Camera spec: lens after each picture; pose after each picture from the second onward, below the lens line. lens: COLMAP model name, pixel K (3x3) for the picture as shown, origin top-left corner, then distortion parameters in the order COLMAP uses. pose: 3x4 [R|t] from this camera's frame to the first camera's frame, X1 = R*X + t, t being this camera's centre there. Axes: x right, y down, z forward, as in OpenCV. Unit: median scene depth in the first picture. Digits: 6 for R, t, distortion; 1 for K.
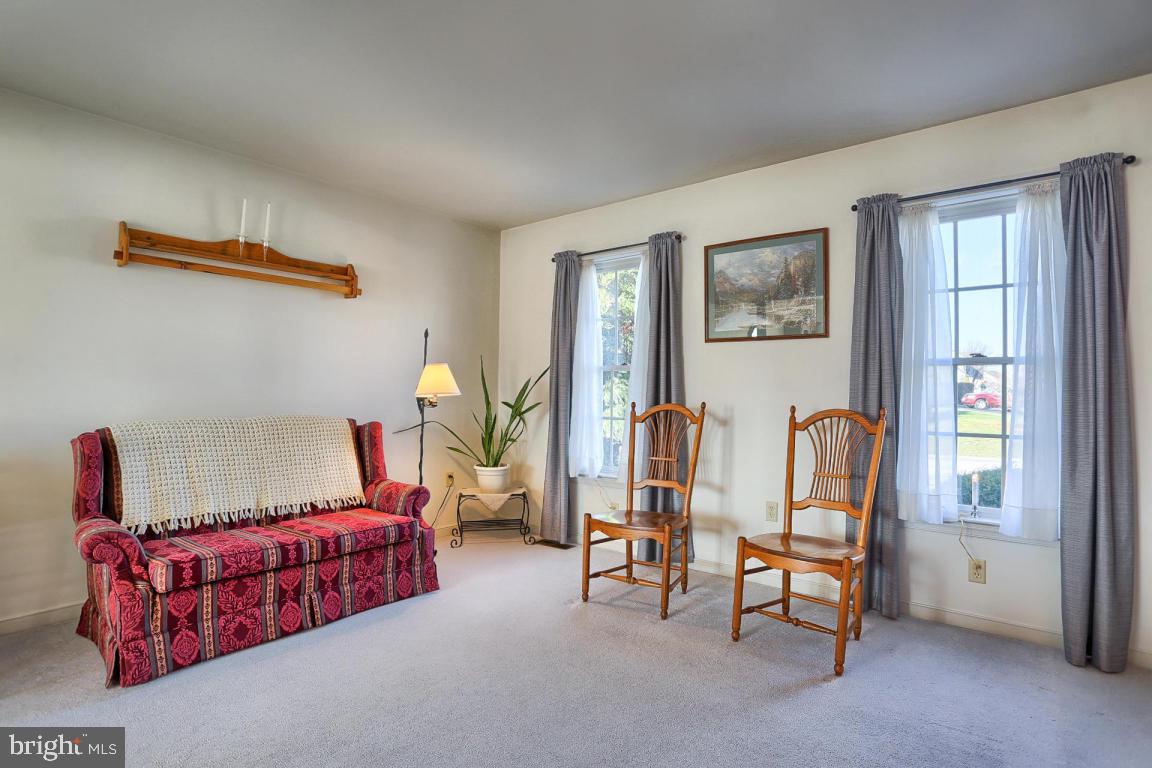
lens RADIAL K [[562.0, 0, 603.8], [0, 562.0, 383.5], [0, 0, 1]] dist [-0.057259, 0.017641]
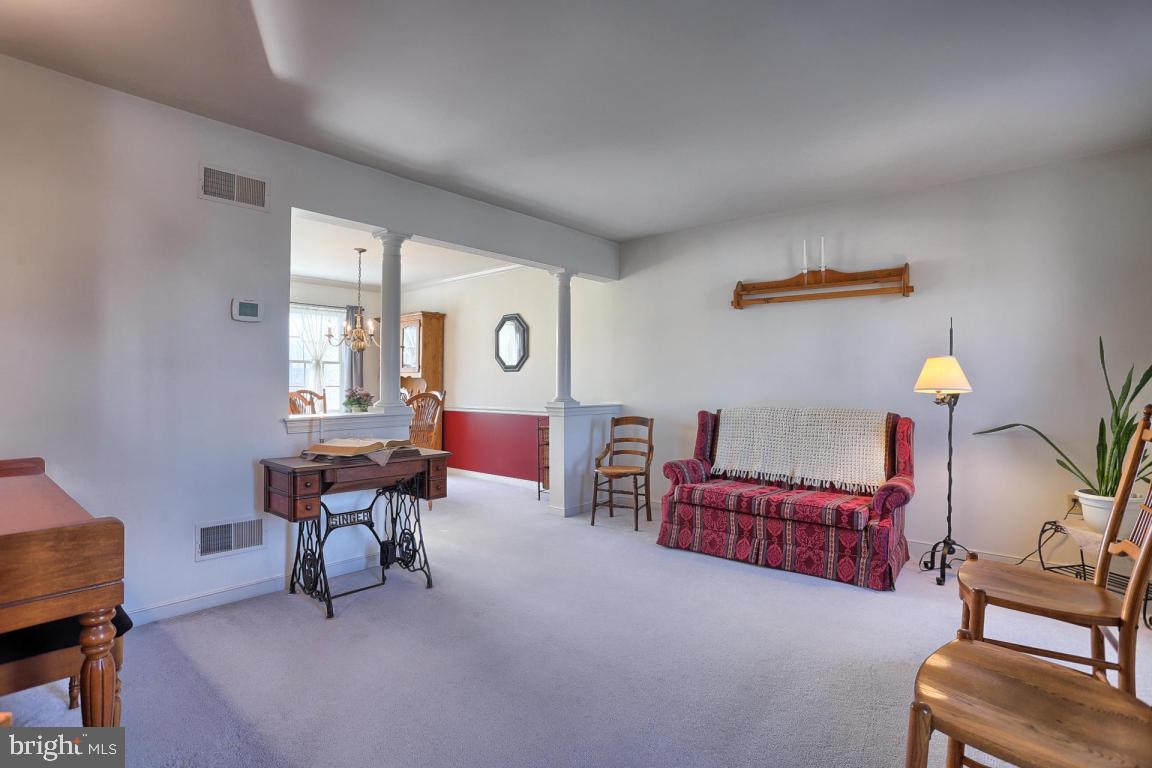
lens RADIAL K [[562.0, 0, 579.7], [0, 562.0, 379.7], [0, 0, 1]] dist [-0.057259, 0.017641]
pose [[-0.027968, -0.017744, -0.999451, 0.823001], [0.008175, 0.999805, -0.017979, 0.019181], [0.999575, -0.008673, -0.027817, 0.609667]]
